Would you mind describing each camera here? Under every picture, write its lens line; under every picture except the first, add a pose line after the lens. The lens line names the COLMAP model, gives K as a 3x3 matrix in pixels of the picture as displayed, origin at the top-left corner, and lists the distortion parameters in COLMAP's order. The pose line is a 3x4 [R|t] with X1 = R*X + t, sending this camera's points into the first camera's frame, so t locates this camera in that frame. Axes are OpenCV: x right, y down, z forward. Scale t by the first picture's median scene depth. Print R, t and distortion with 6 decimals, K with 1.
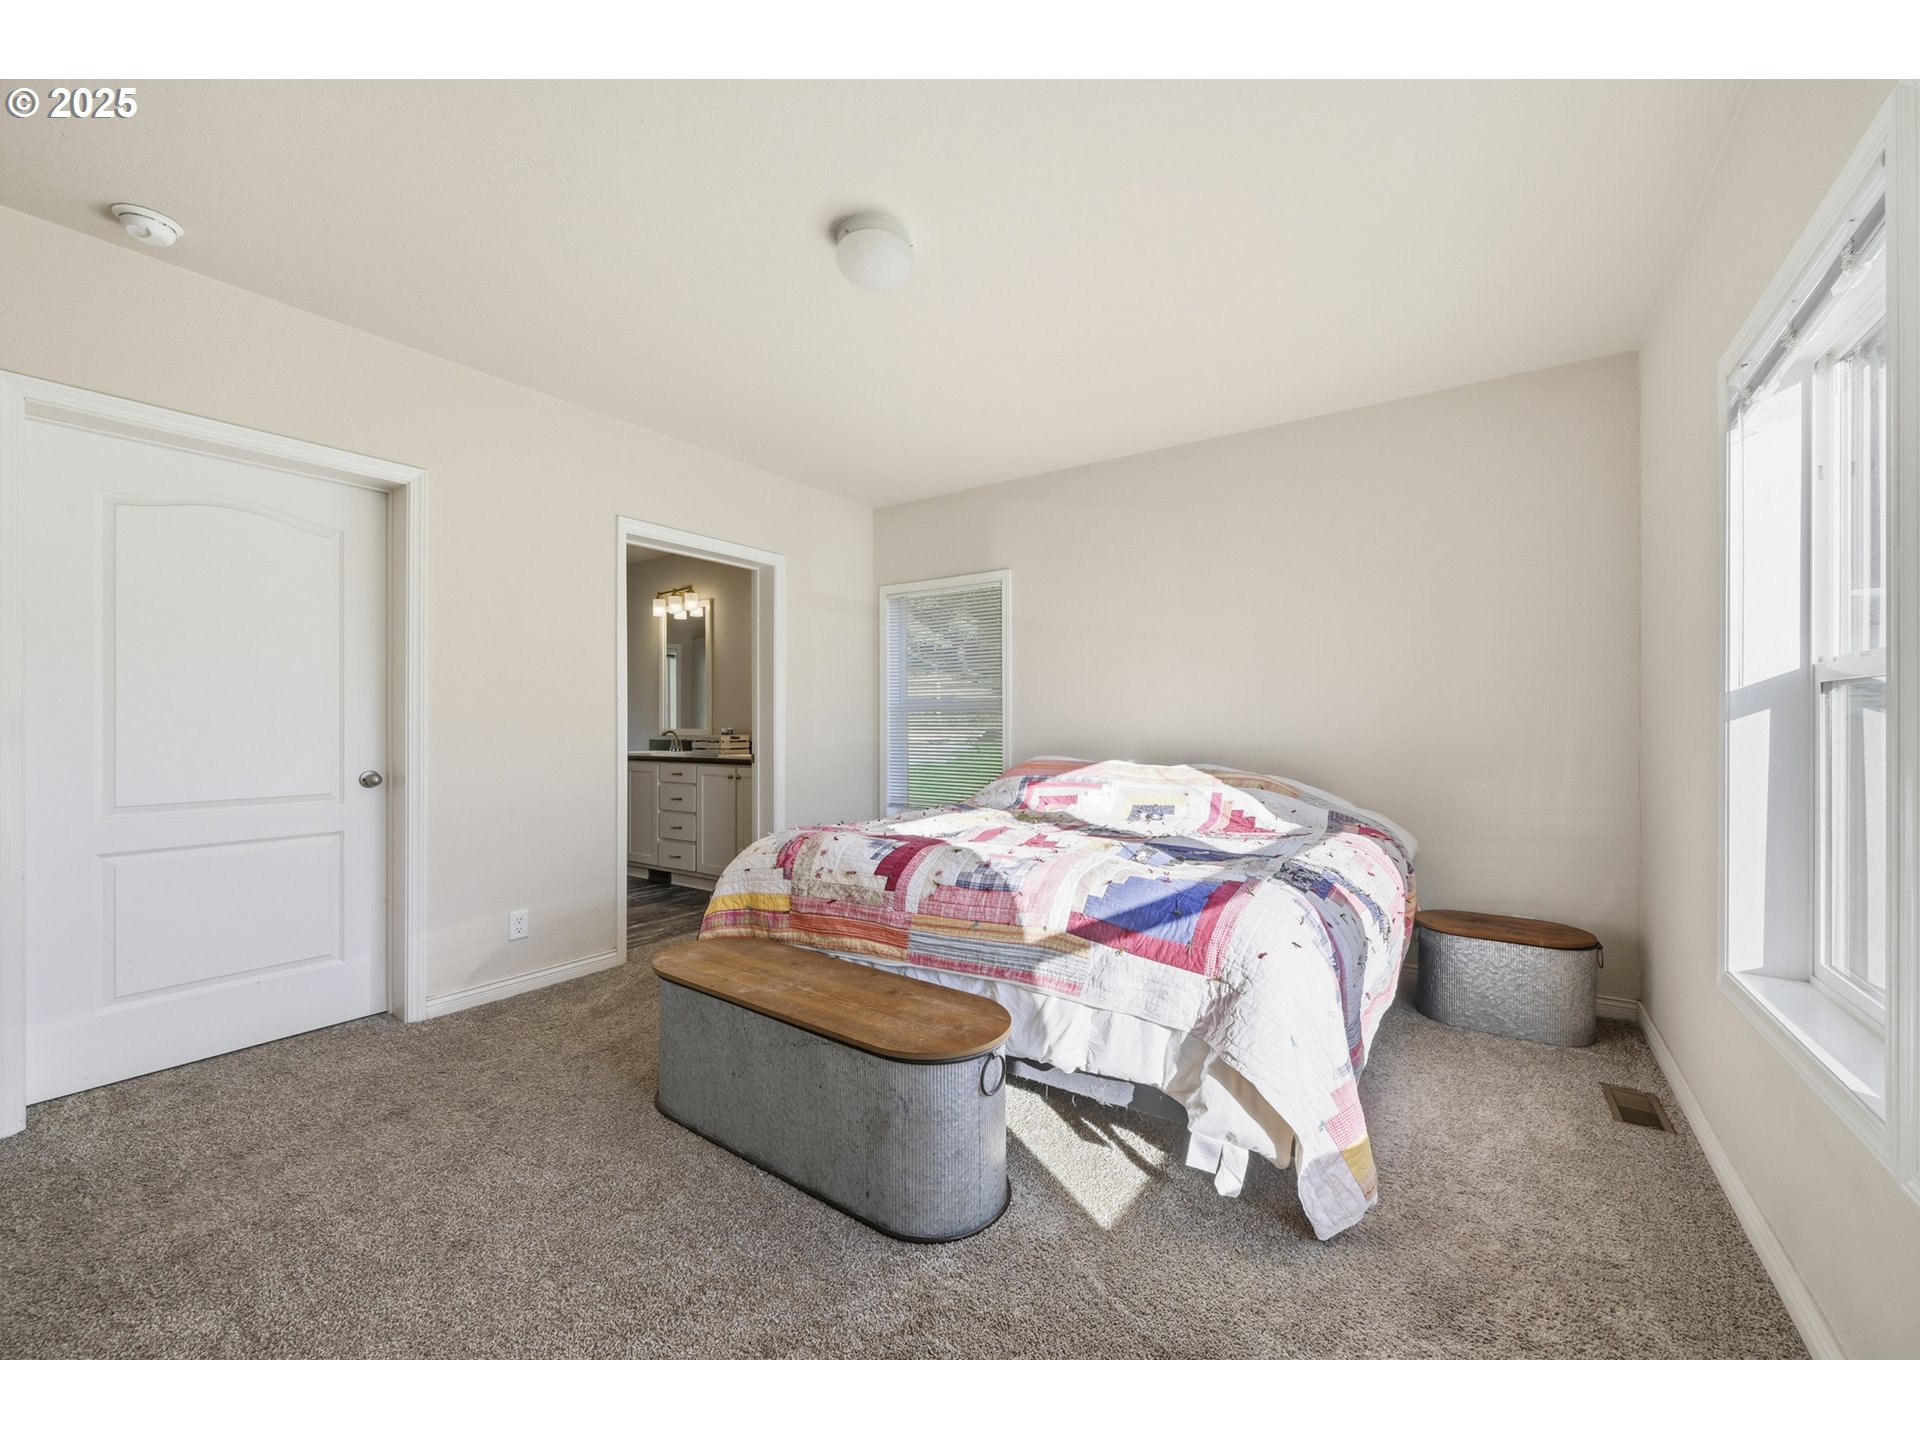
lens RADIAL K [[765.0, 0, 960.6], [0, 765.0, 725.2], [0, 0, 1]] dist [0.000294, -0.000027]
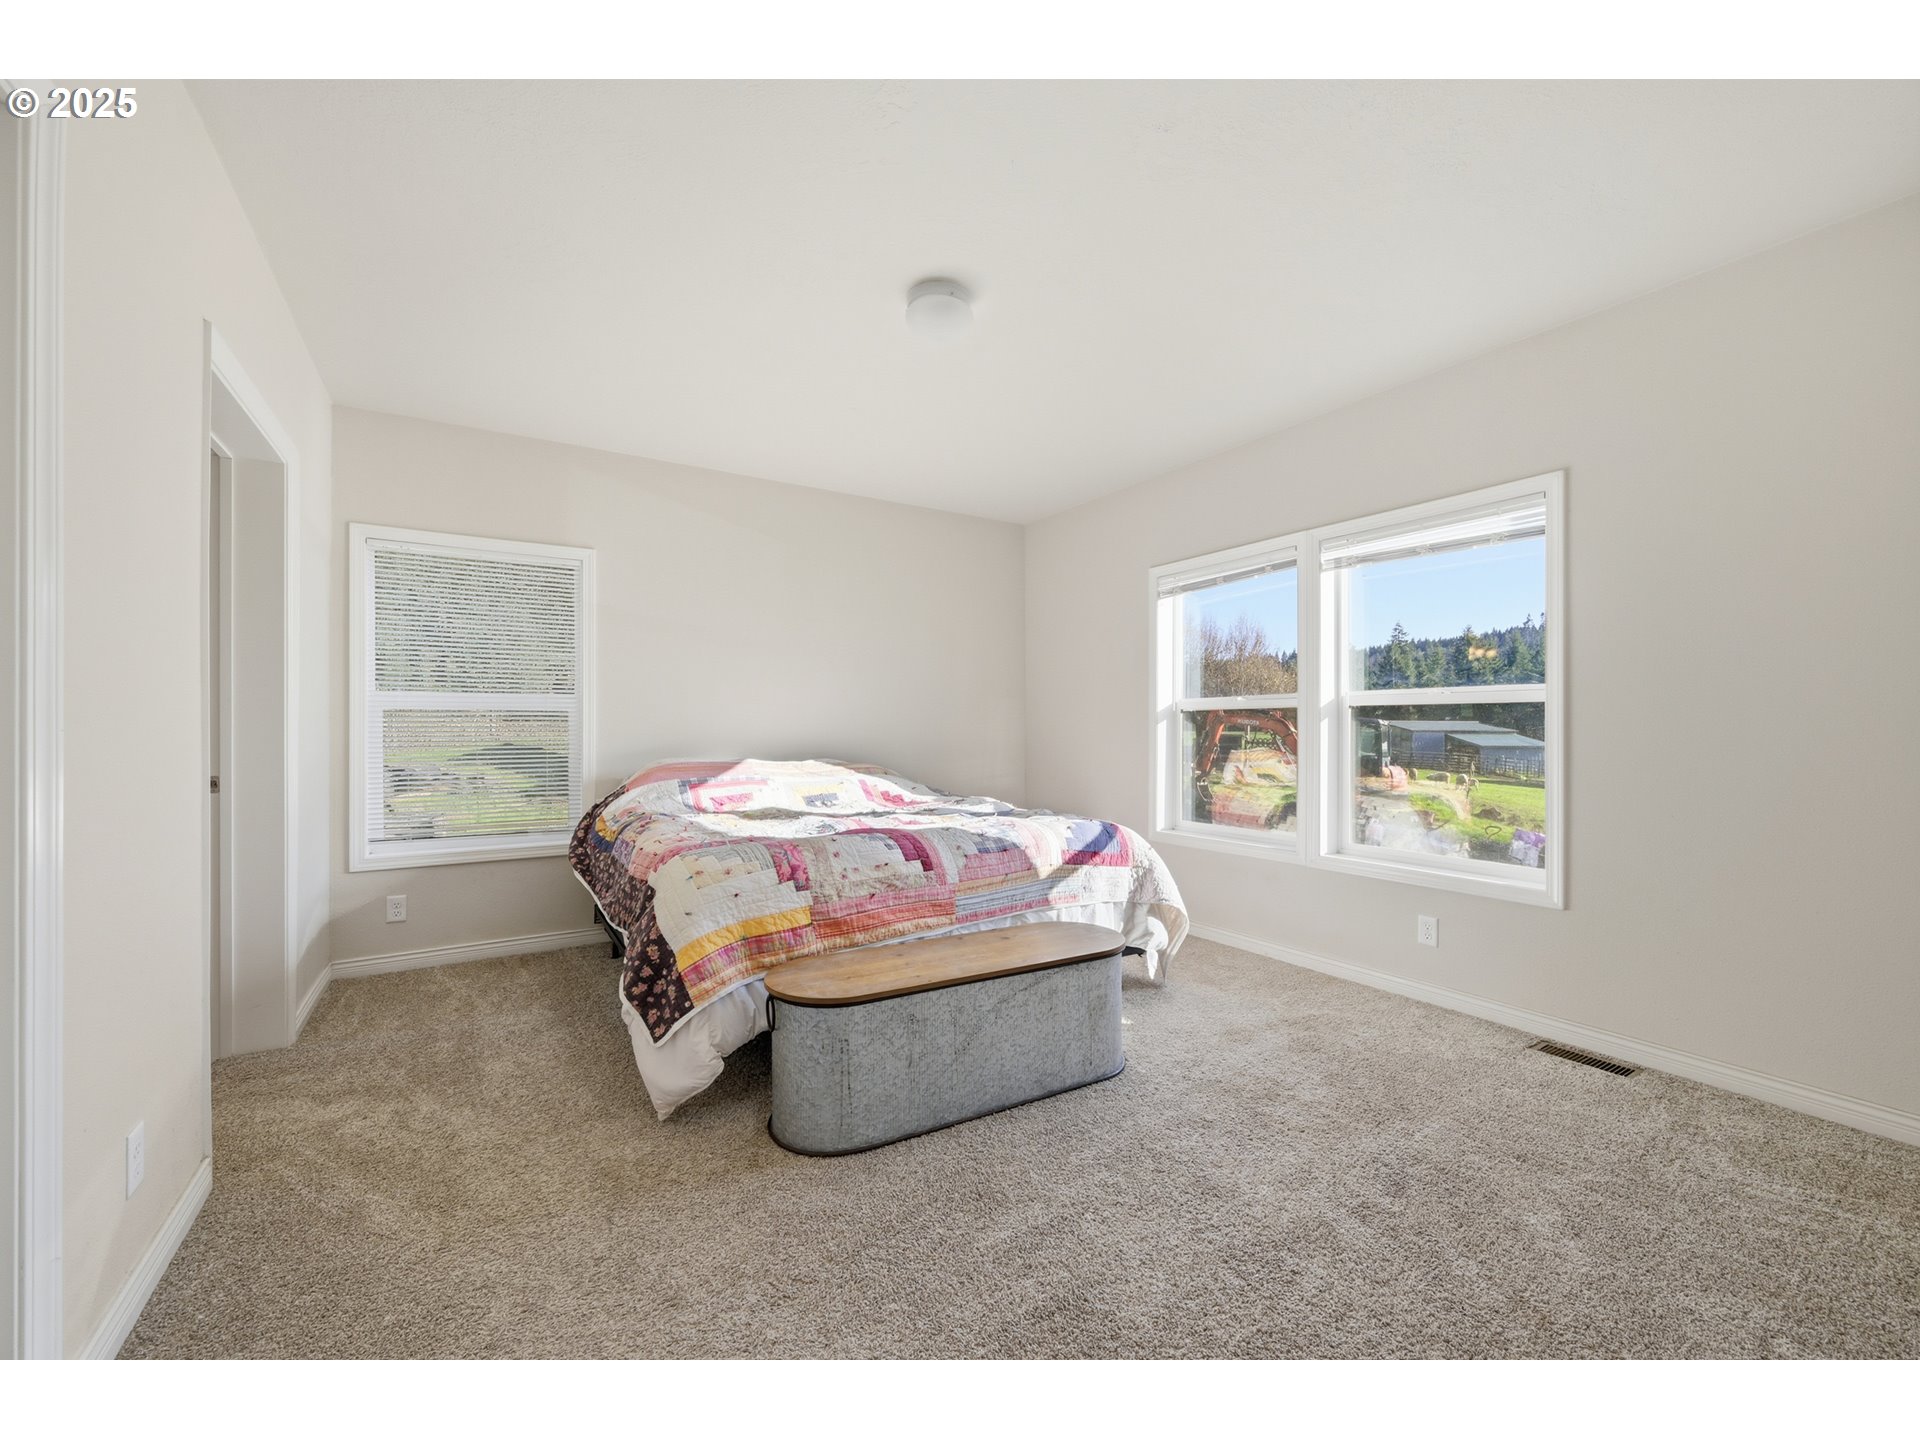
lens RADIAL K [[765.0, 0, 960.4], [0, 765.0, 714.7], [0, 0, 1]] dist [0.000294, -0.000027]
pose [[0.392327, 0.015604, 0.919693, -1.105201], [-0.001161, 0.999864, -0.016468, 0.000270], [-0.919825, 0.005393, 0.392292, 0.489938]]
